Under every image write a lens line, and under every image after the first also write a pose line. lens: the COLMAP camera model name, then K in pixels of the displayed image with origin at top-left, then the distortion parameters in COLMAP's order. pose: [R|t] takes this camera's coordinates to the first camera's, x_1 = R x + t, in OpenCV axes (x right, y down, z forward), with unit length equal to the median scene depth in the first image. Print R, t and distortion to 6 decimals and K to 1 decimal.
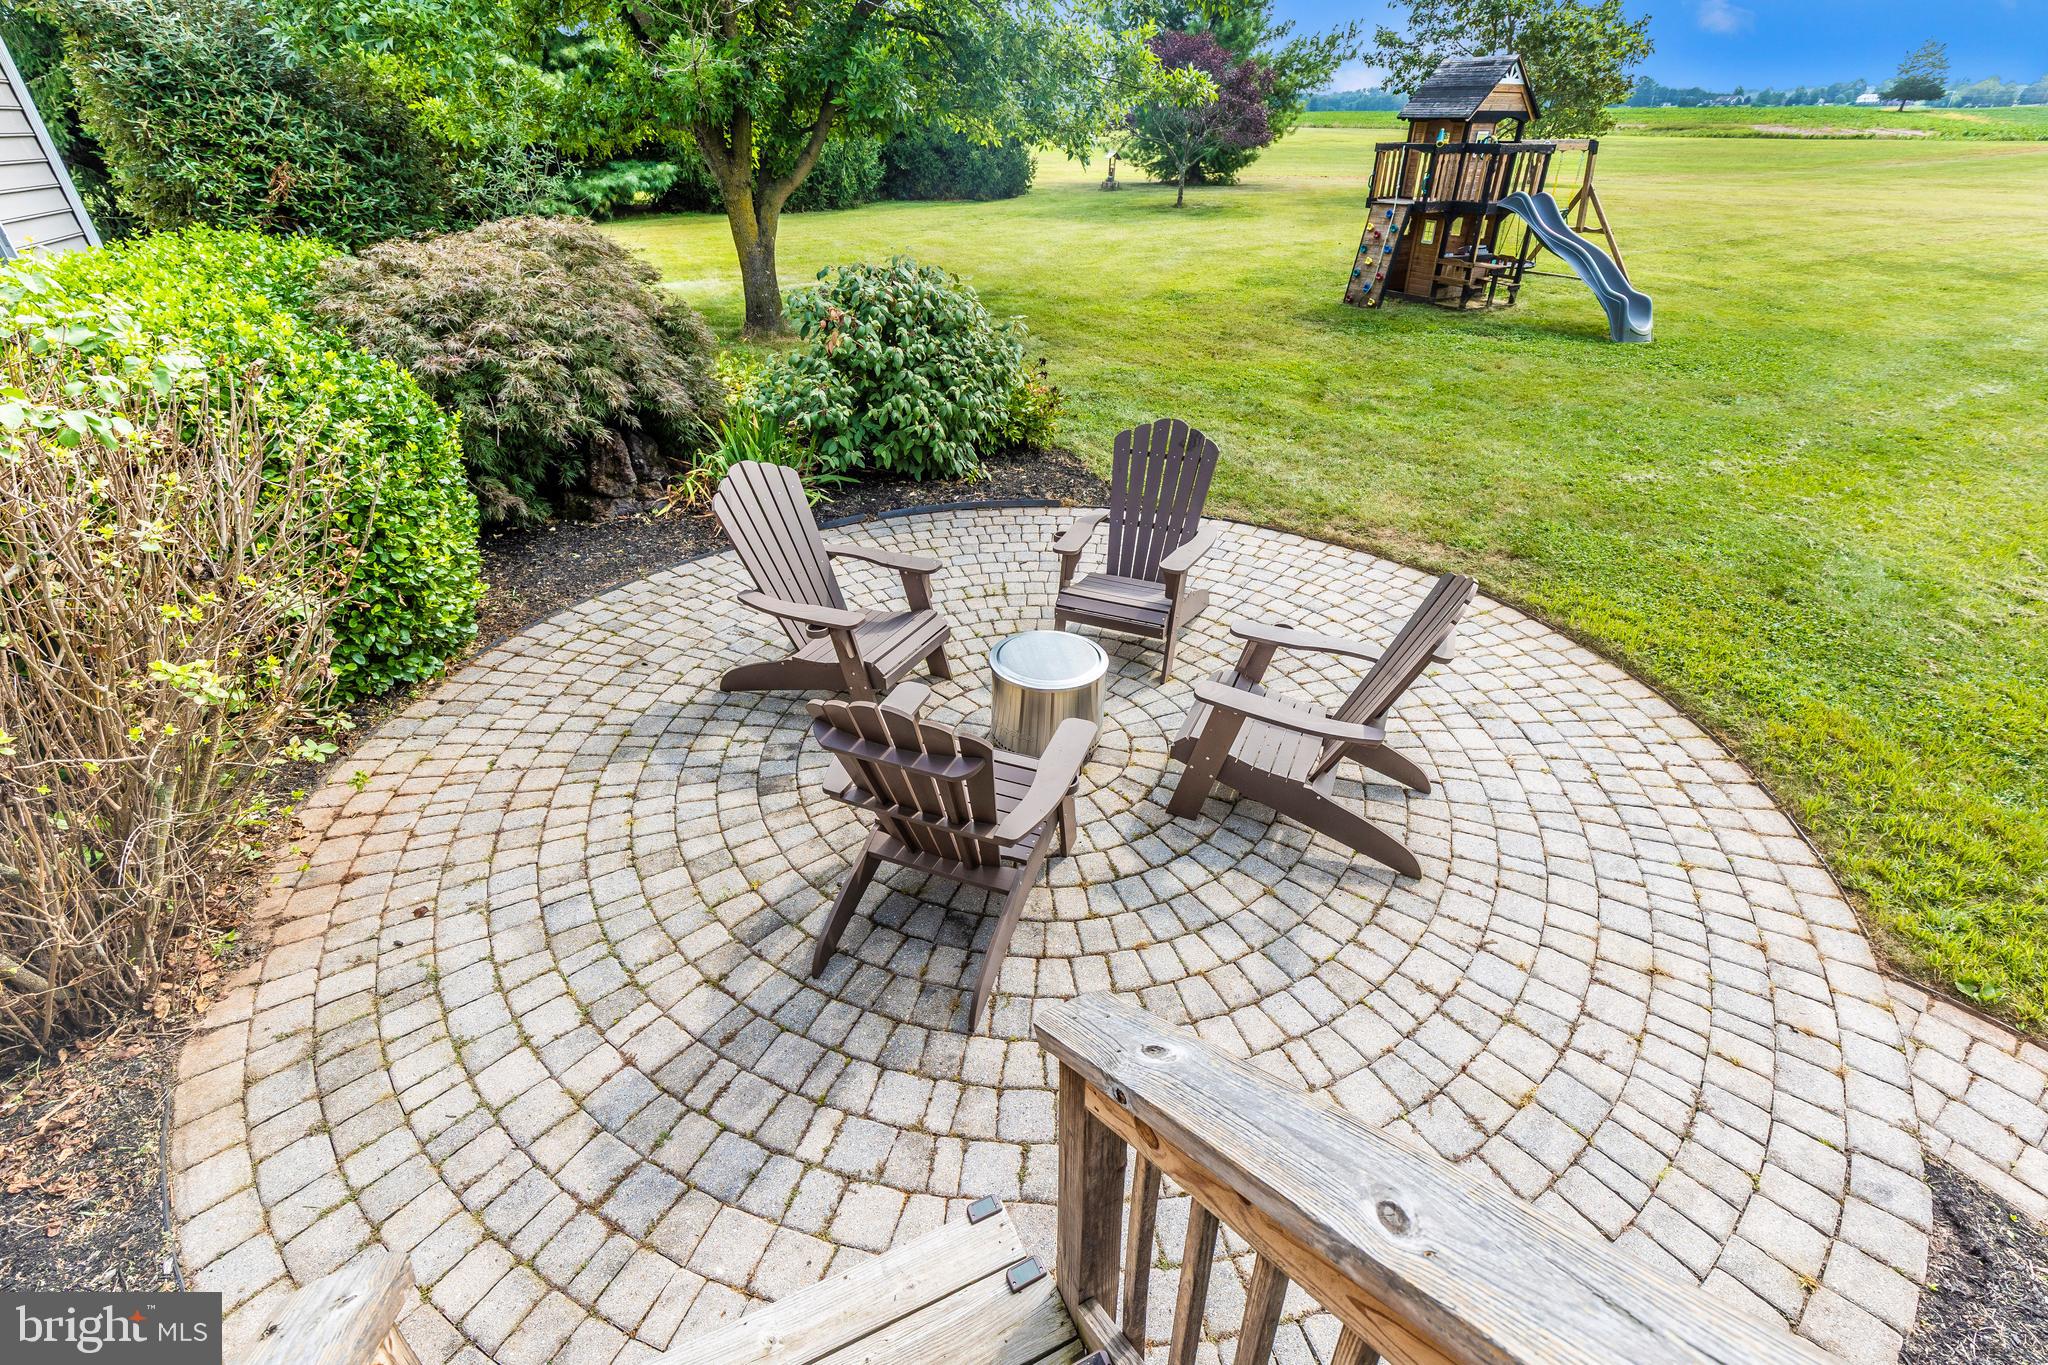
lens RADIAL K [[940.2, 0, 1020.9], [0, 940.2, 671.4], [0, 0, 1]] dist [0.015751, -0.003075]
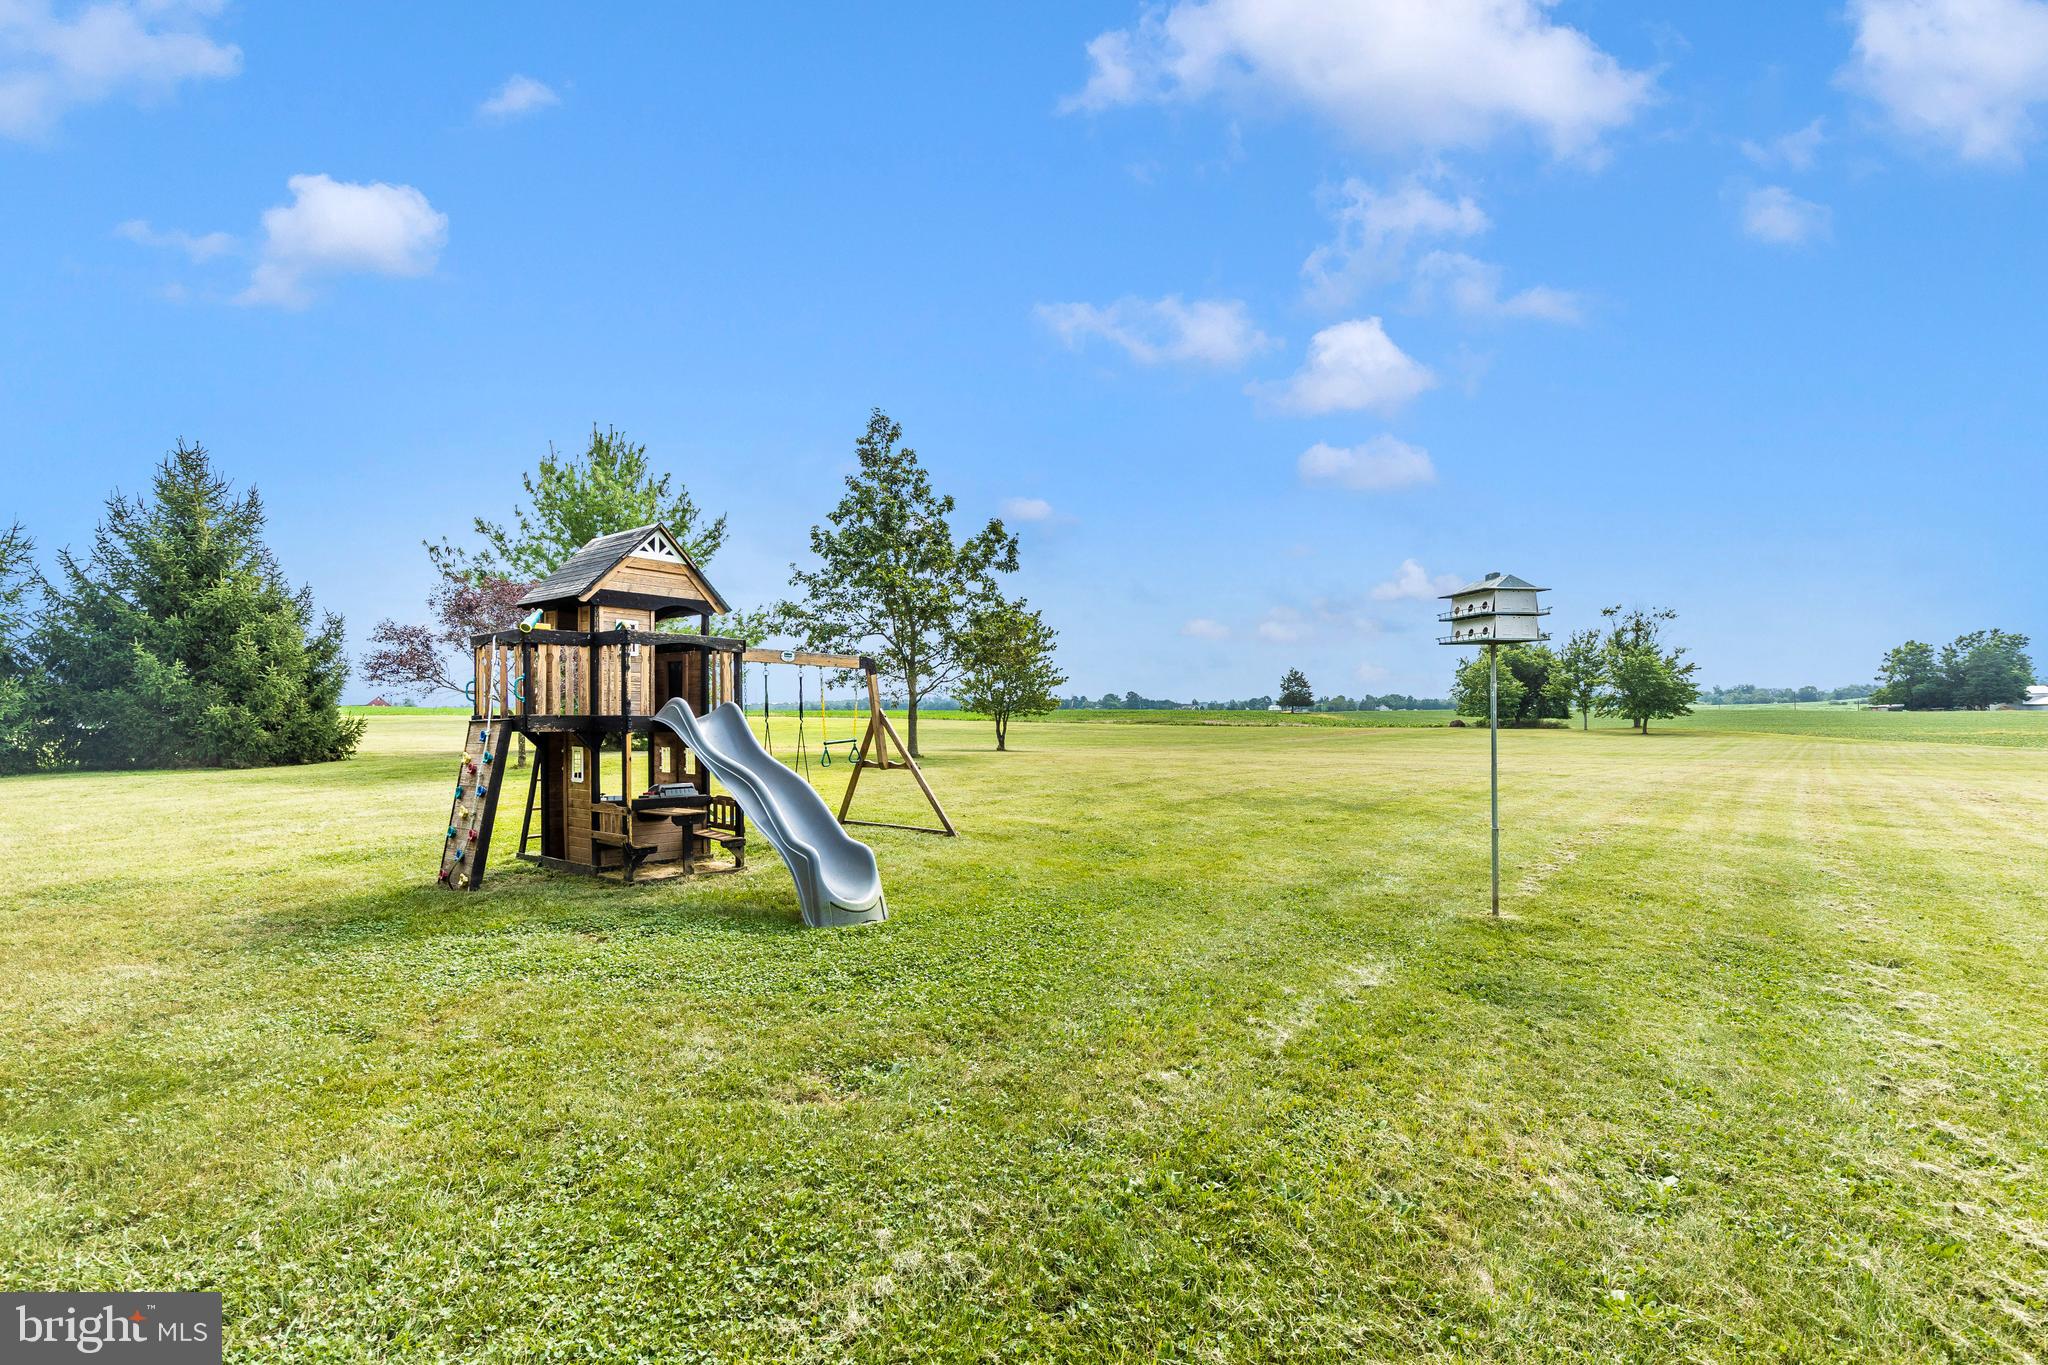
lens RADIAL K [[940.2, 0, 1029.9], [0, 940.2, 683.1], [0, 0, 1]] dist [0.015751, -0.003075]
pose [[0.923749, 0.012829, 0.382784, 0.448958], [0.195657, 0.843378, -0.500432, -0.145481], [-0.329252, 0.537168, 0.776559, 0.394748]]
